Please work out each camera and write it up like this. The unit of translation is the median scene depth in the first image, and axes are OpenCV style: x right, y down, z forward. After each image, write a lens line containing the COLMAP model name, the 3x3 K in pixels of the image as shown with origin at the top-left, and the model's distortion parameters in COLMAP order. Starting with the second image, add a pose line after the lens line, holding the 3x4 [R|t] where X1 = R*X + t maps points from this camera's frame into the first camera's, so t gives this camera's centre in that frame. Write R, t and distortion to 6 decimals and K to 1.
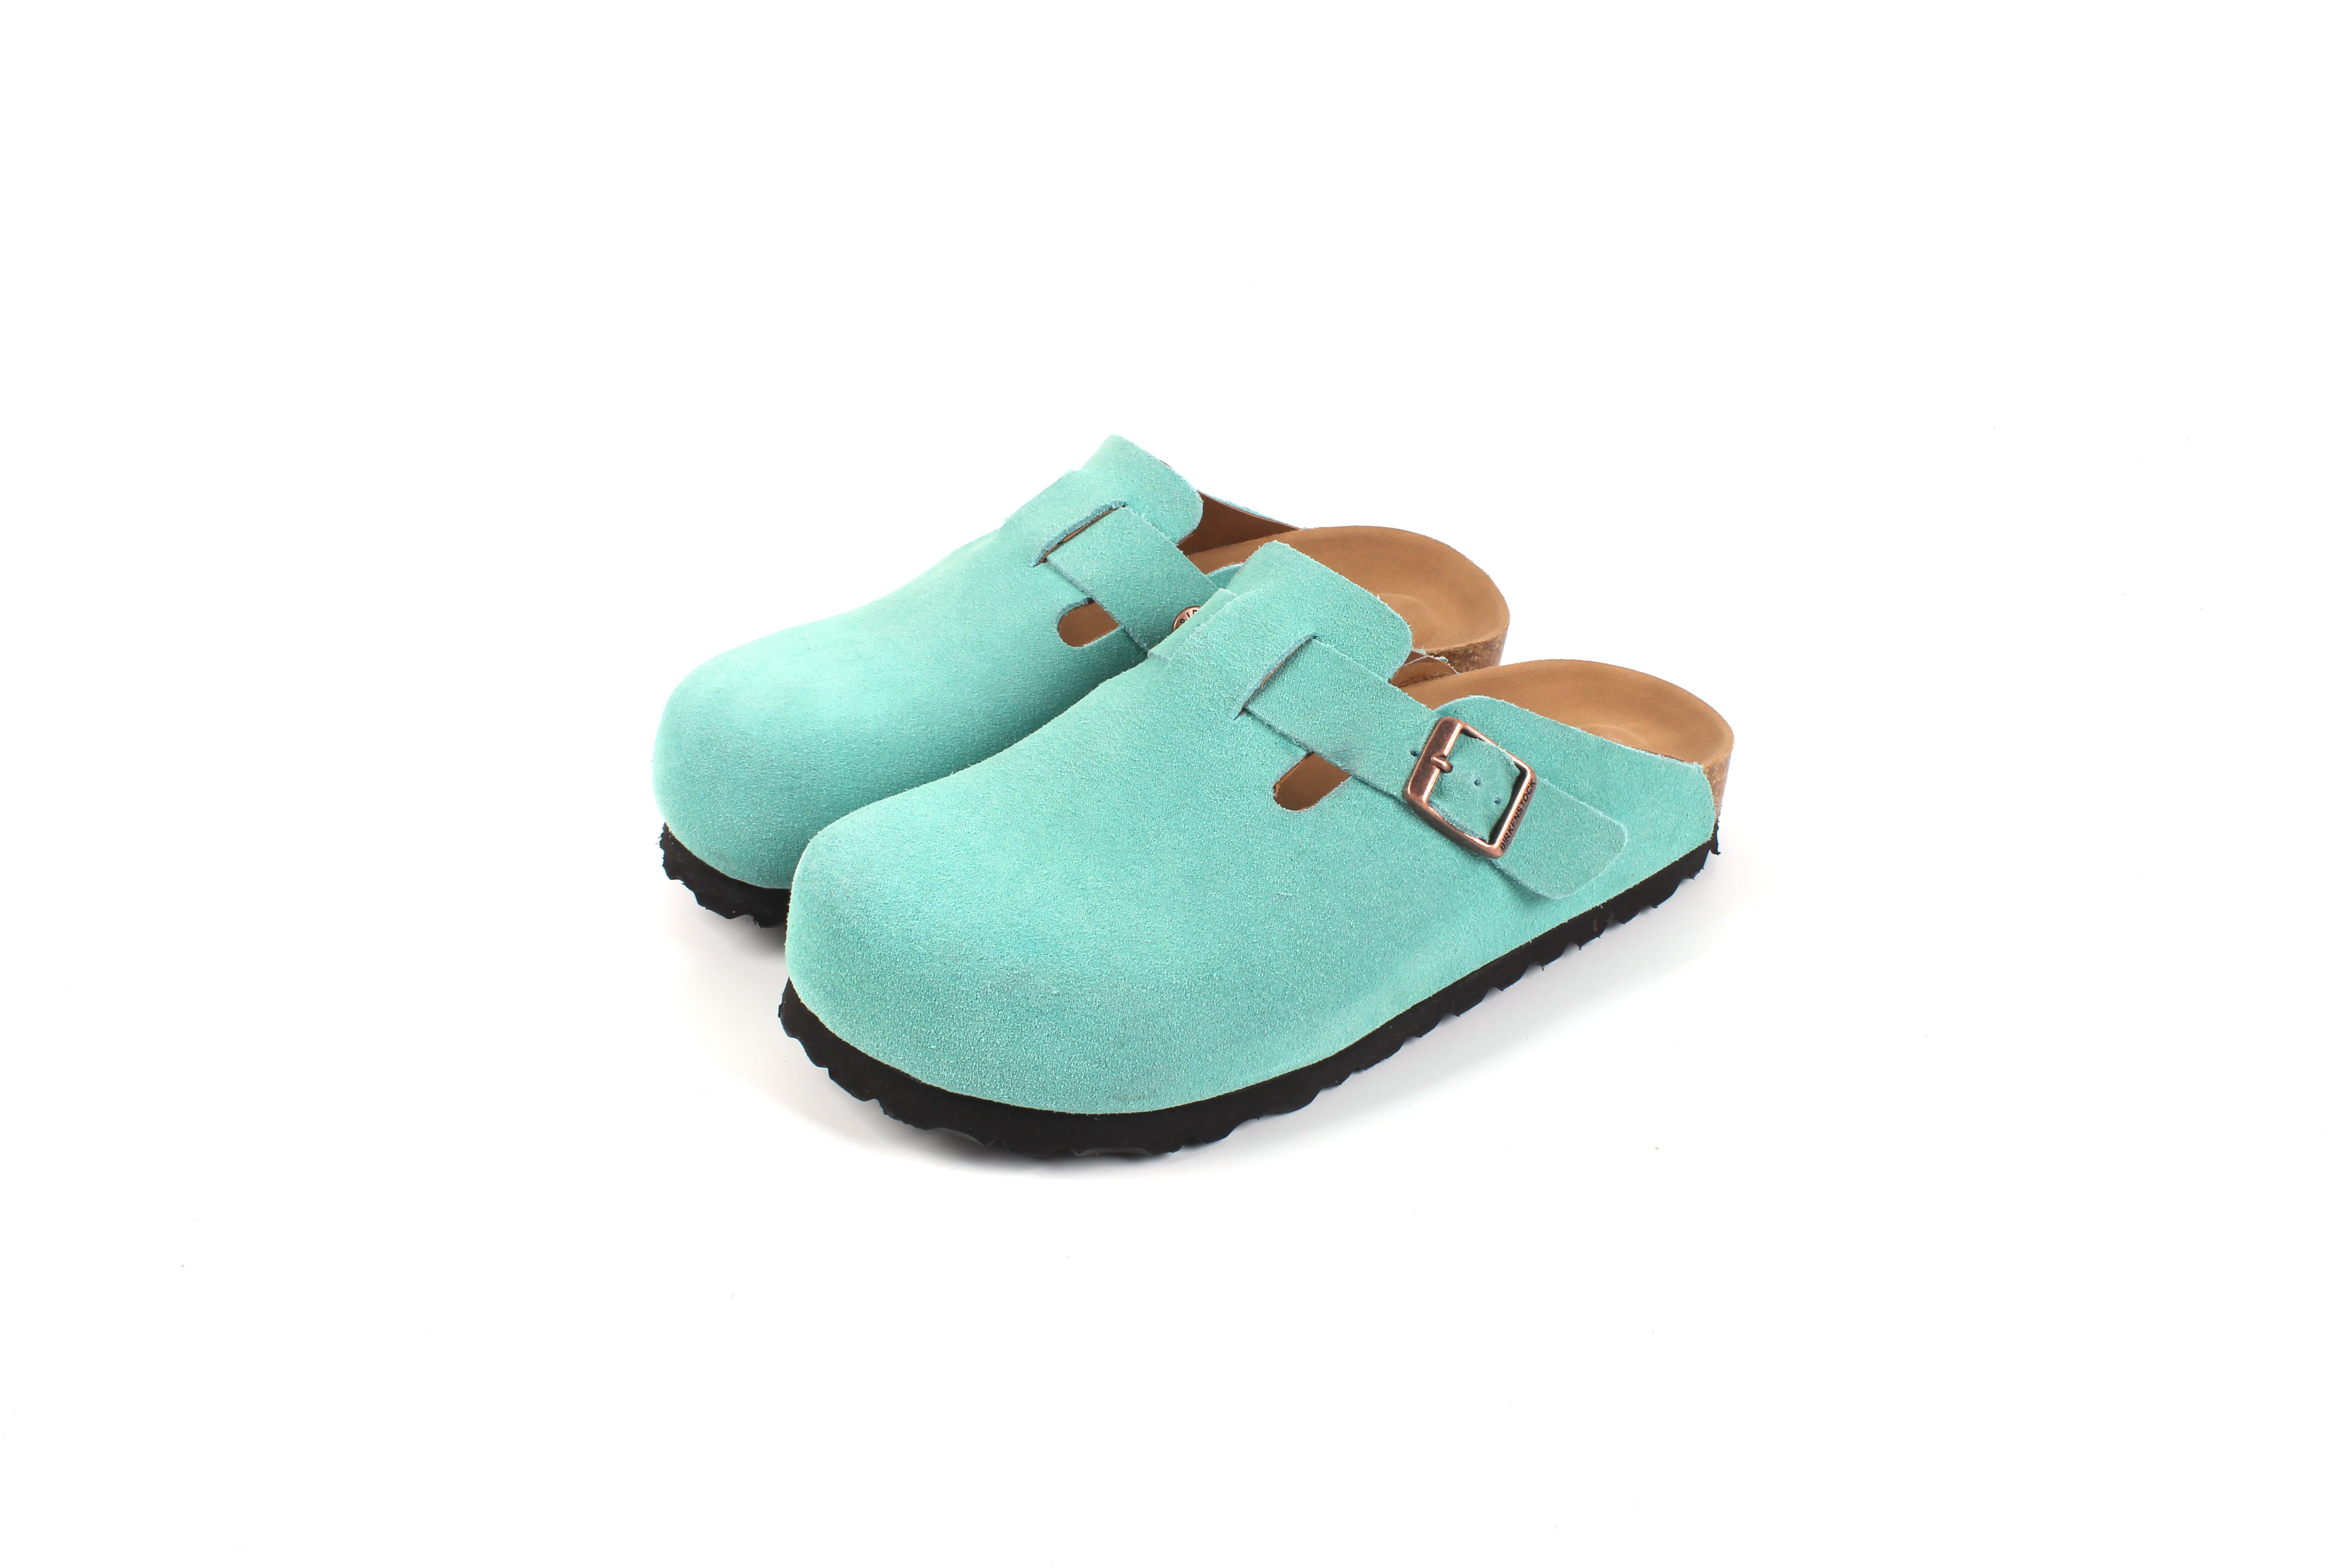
lens RADIAL K [[2513.3, 0, 1176.0], [0, 2513.3, 784.0], [0, 0, 1]] dist [-0.089923, 0.000696]
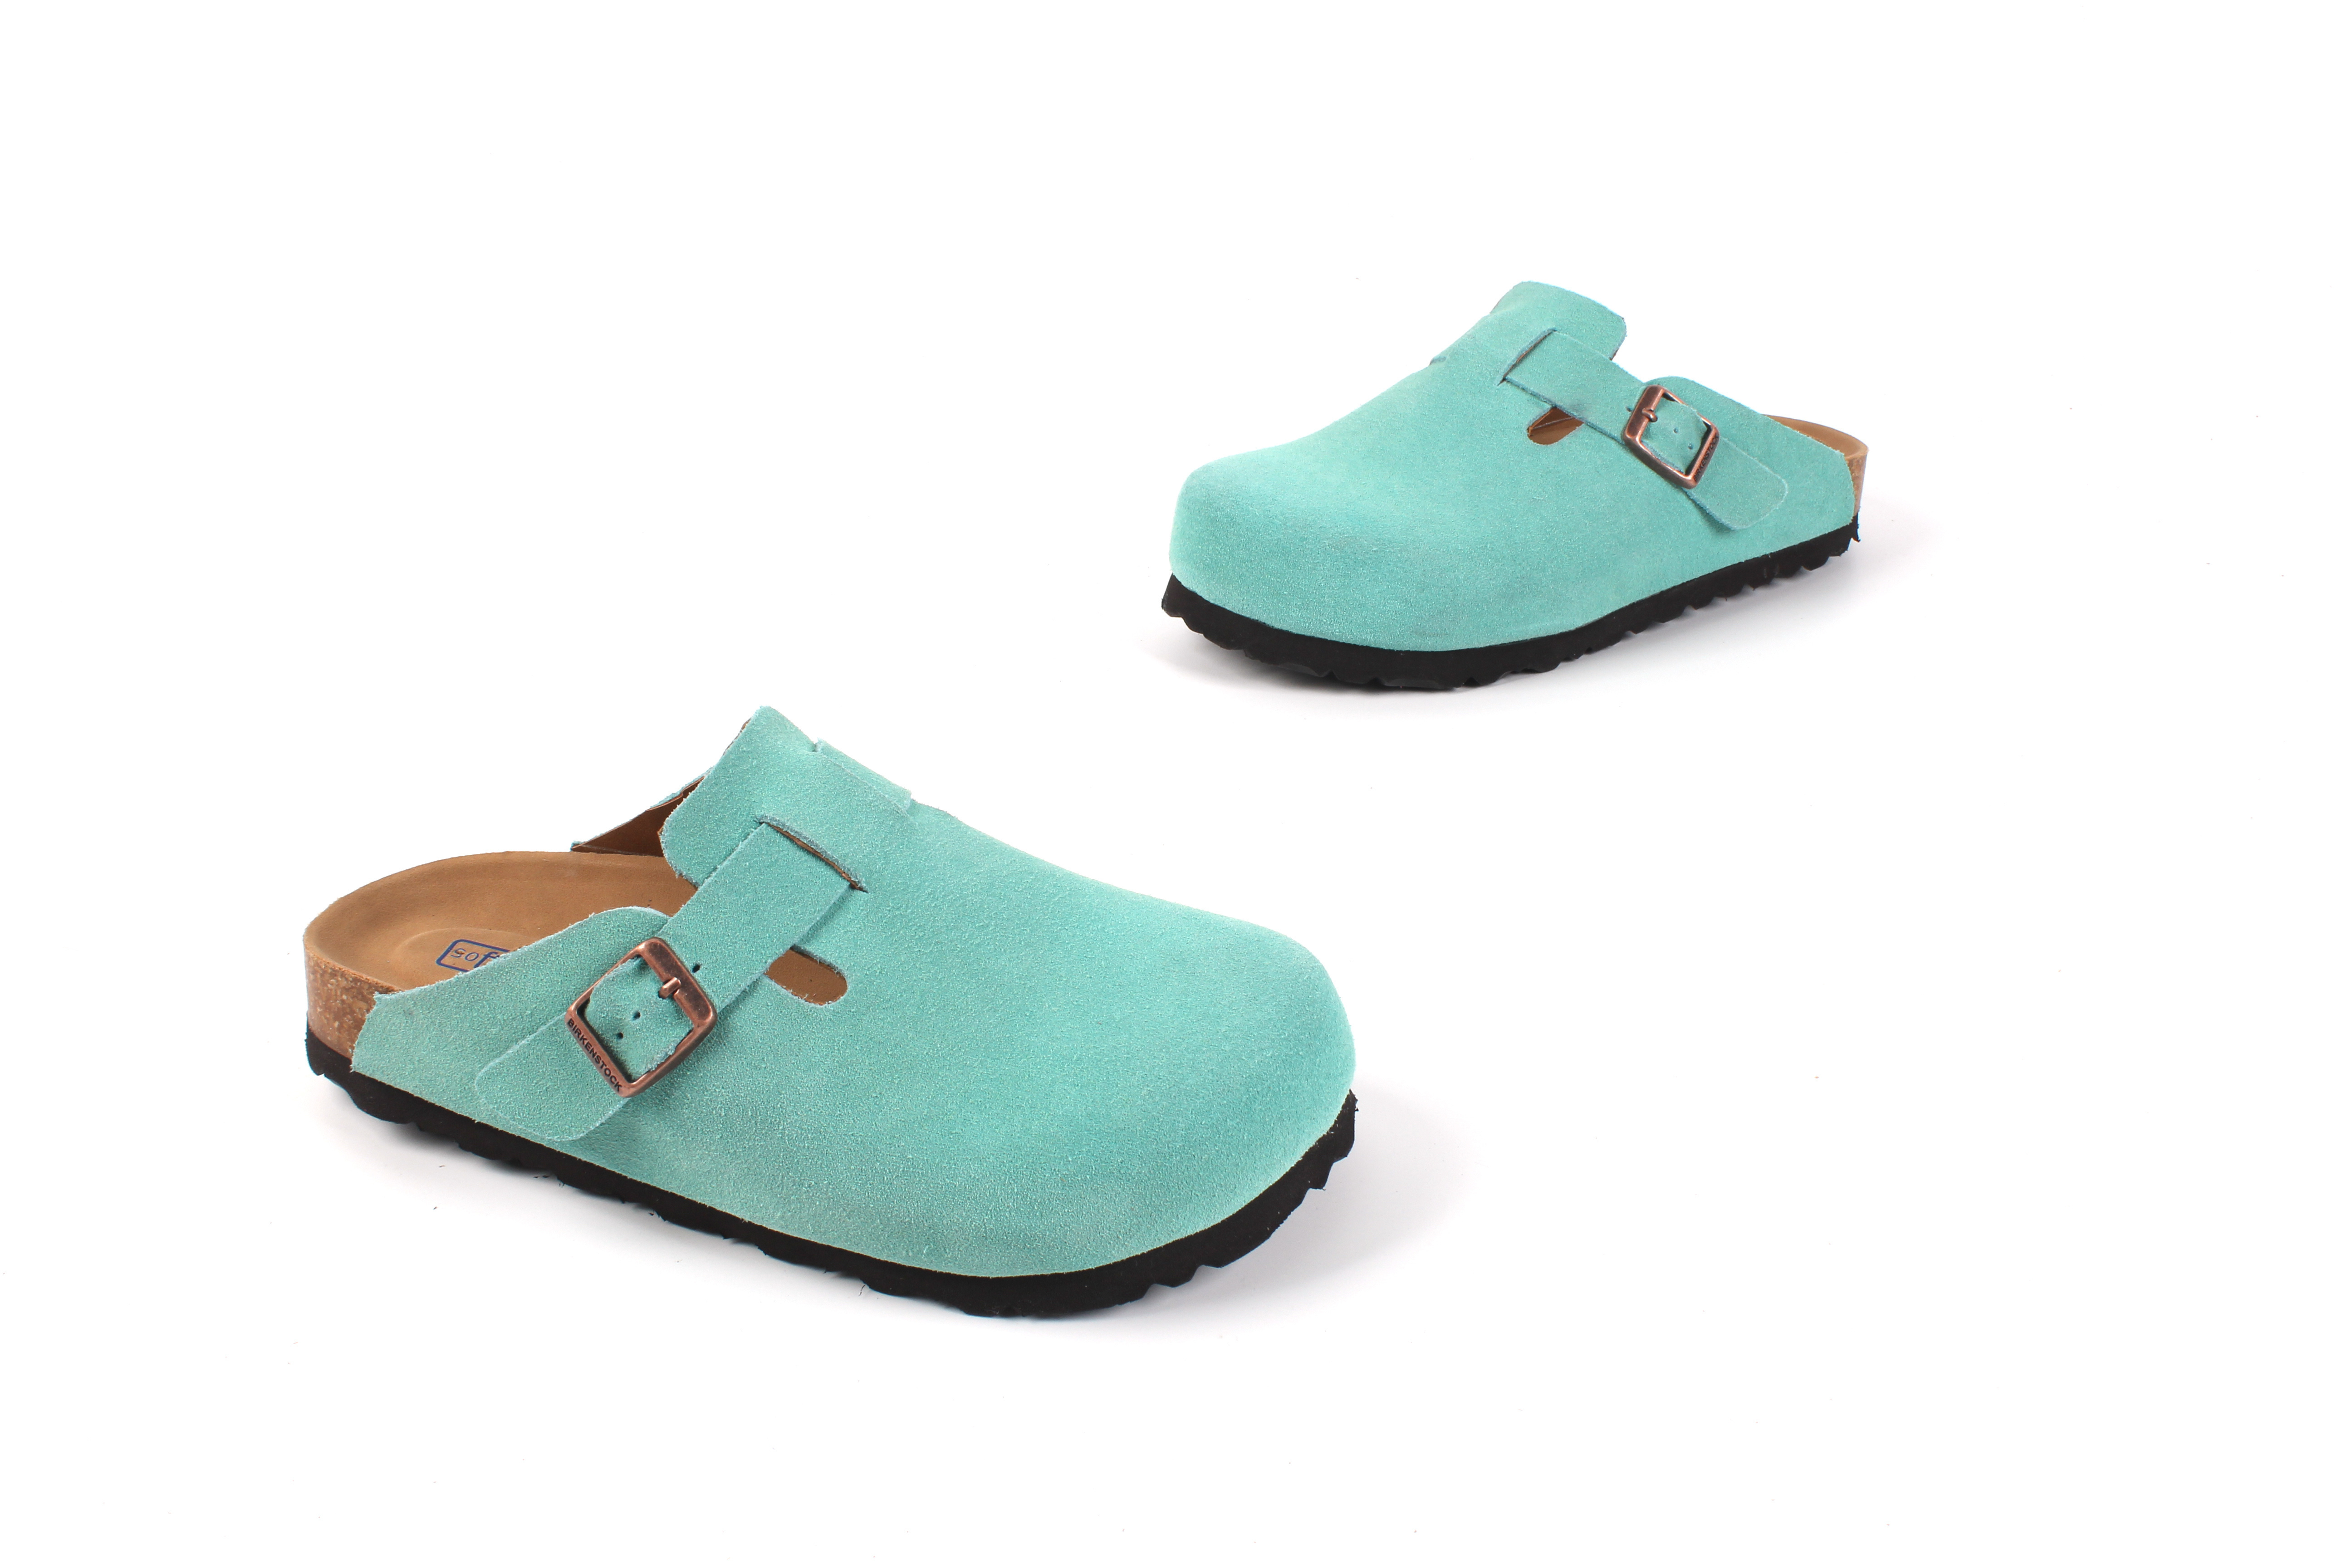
lens RADIAL K [[2513.3, 0, 1176.0], [0, 2513.3, 784.0], [0, 0, 1]] dist [-0.089923, 0.000696]
pose [[0.998050, 0.001384, -0.062397, -0.067128], [-0.007911, 0.994496, -0.104477, 0.337946], [0.061909, 0.104766, 0.992568, -0.351313]]
